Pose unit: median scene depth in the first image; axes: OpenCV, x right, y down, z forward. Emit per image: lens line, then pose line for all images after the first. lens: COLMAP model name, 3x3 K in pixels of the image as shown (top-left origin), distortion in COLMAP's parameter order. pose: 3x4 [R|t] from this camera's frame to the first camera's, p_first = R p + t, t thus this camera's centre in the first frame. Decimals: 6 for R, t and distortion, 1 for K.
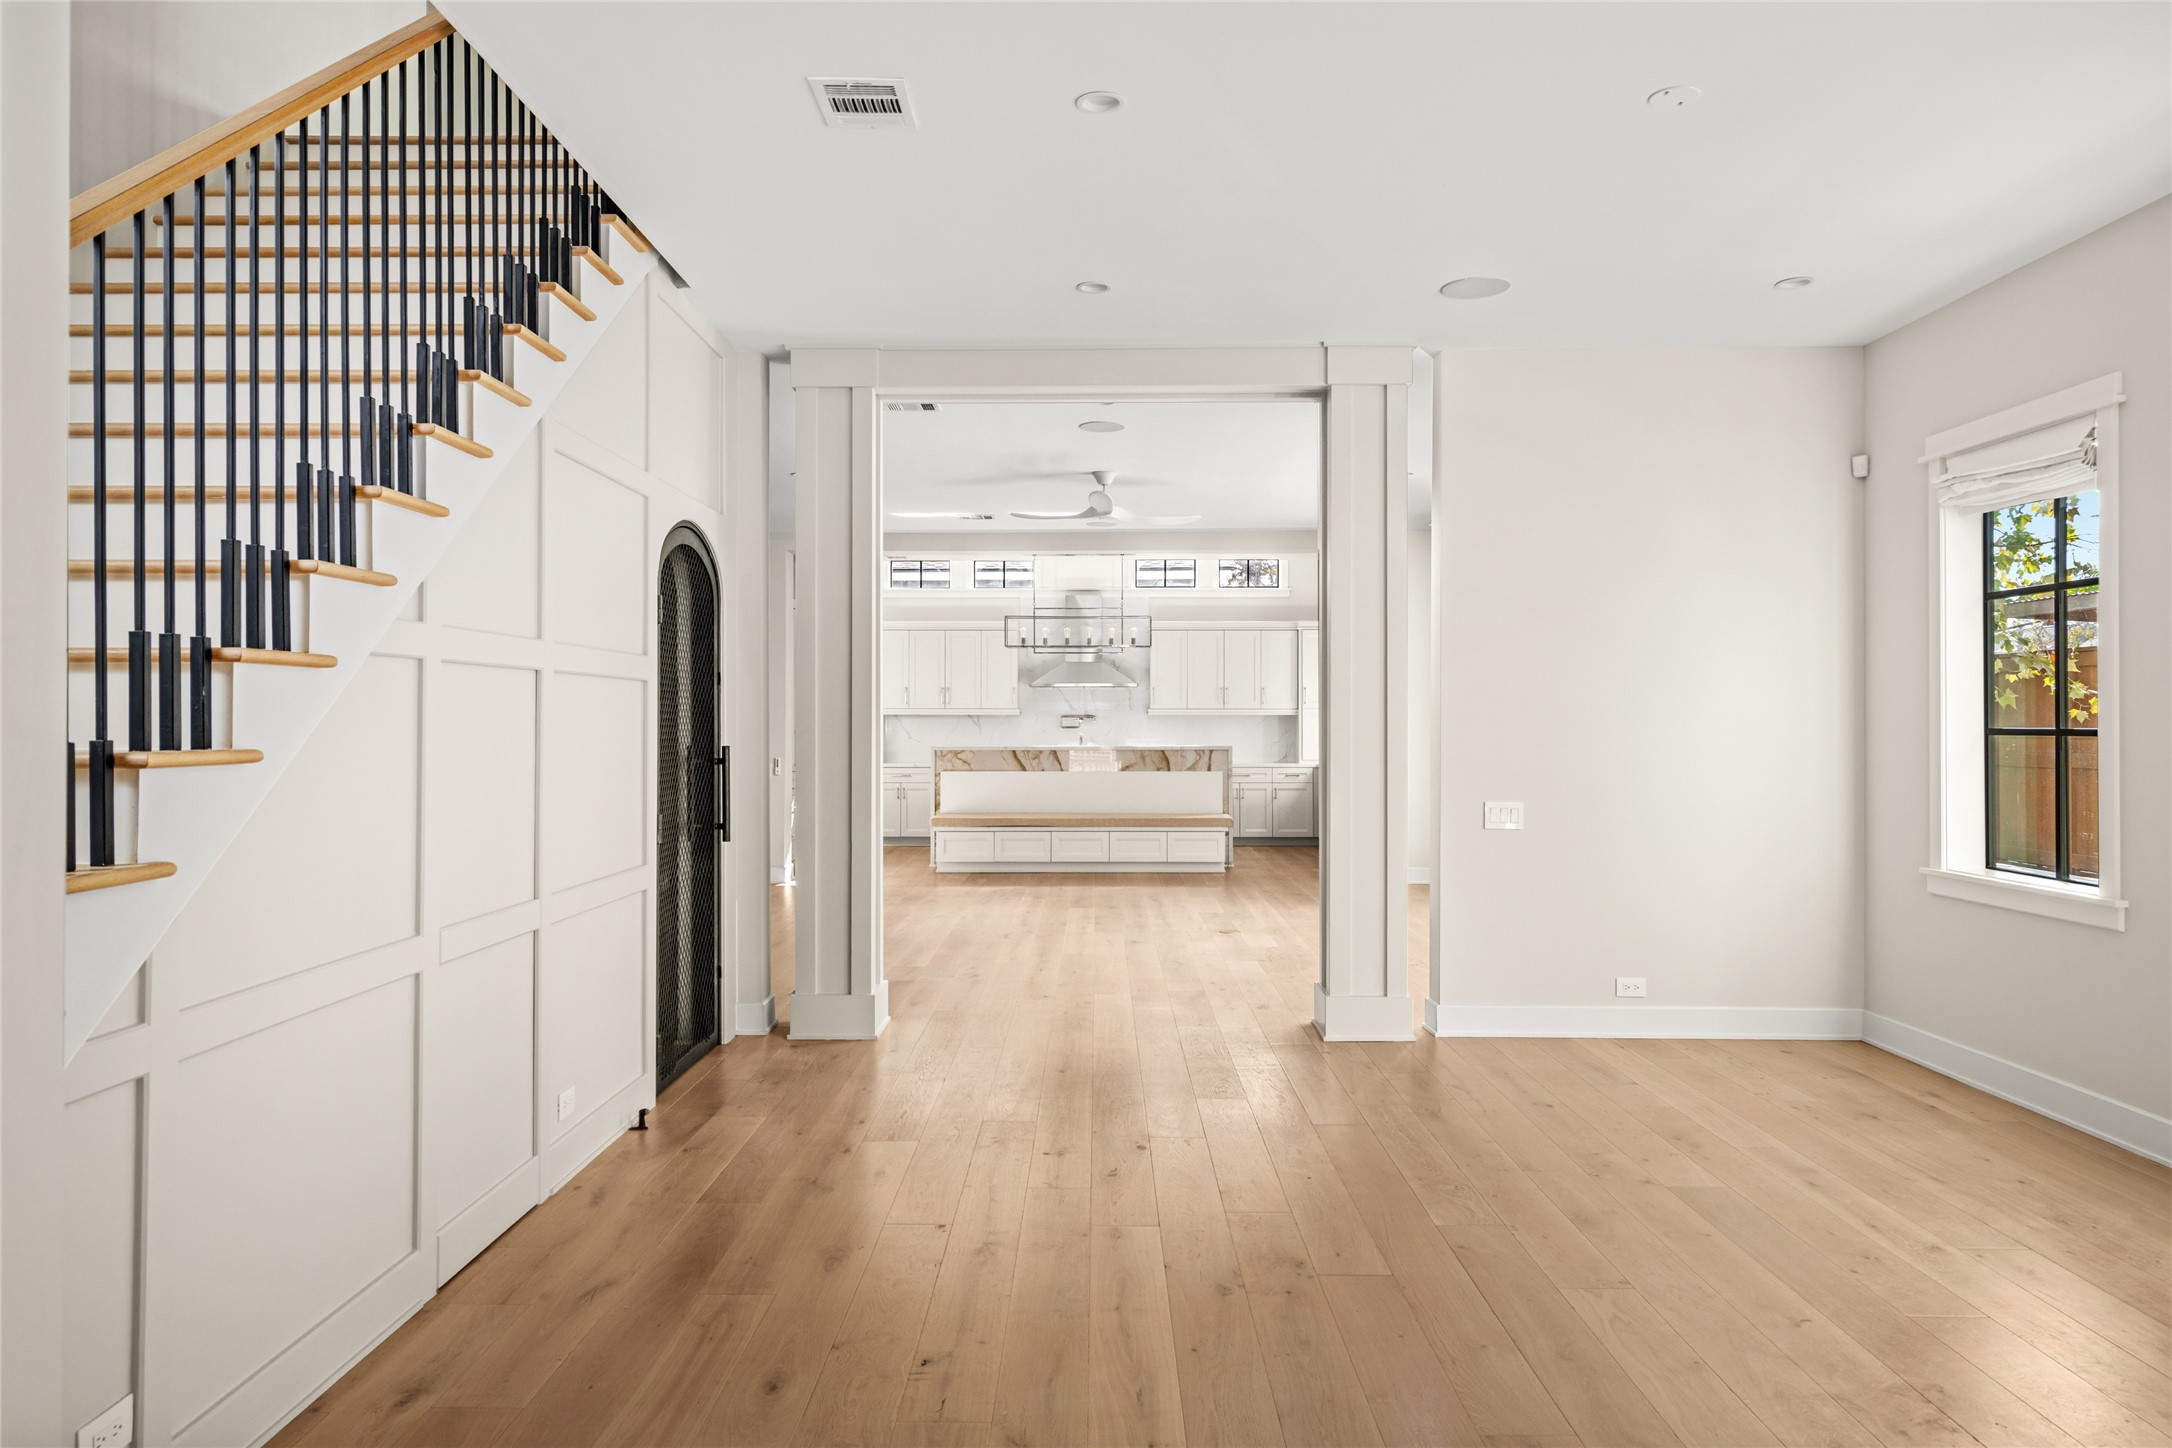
lens RADIAL K [[1434.8, 0, 1093.7], [0, 1434.8, 722.4], [0, 0, 1]] dist [-0.000990, -0.000035]
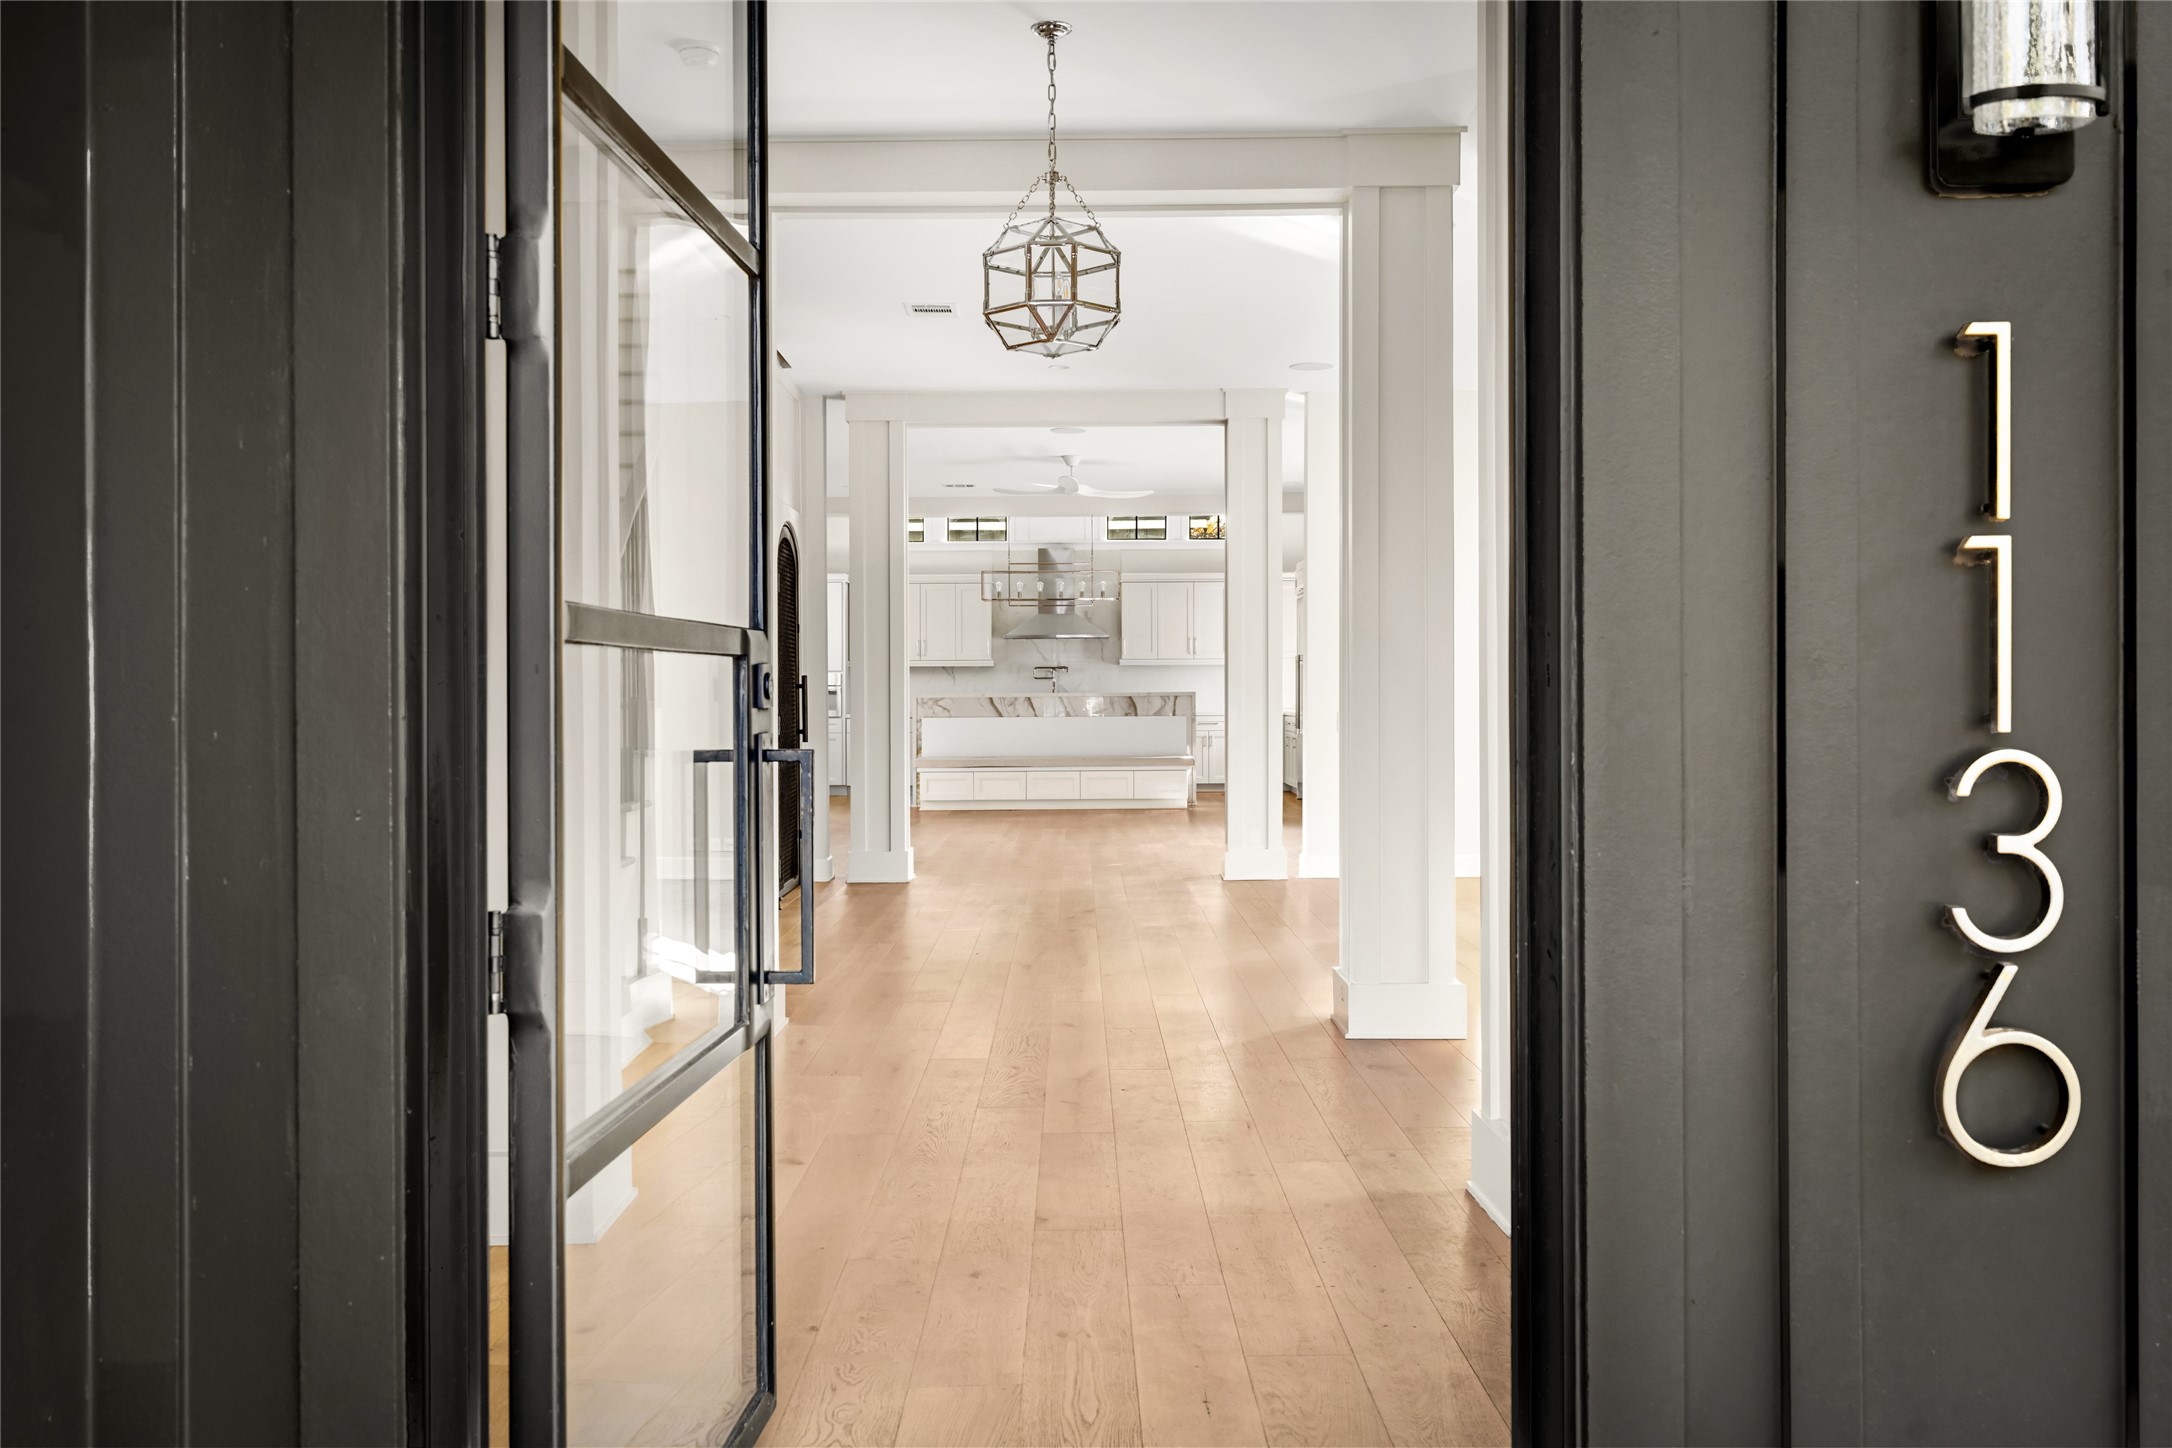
lens RADIAL K [[1887.5, 0, 1077.6], [0, 1887.5, 718.2], [0, 0, 1]] dist [0.003888, 0.000200]
pose [[0.999991, -0.003676, 0.002213, 0.005383], [0.003645, 0.999893, 0.014175, 0.015741], [-0.002265, -0.014166, 0.999897, -0.413395]]
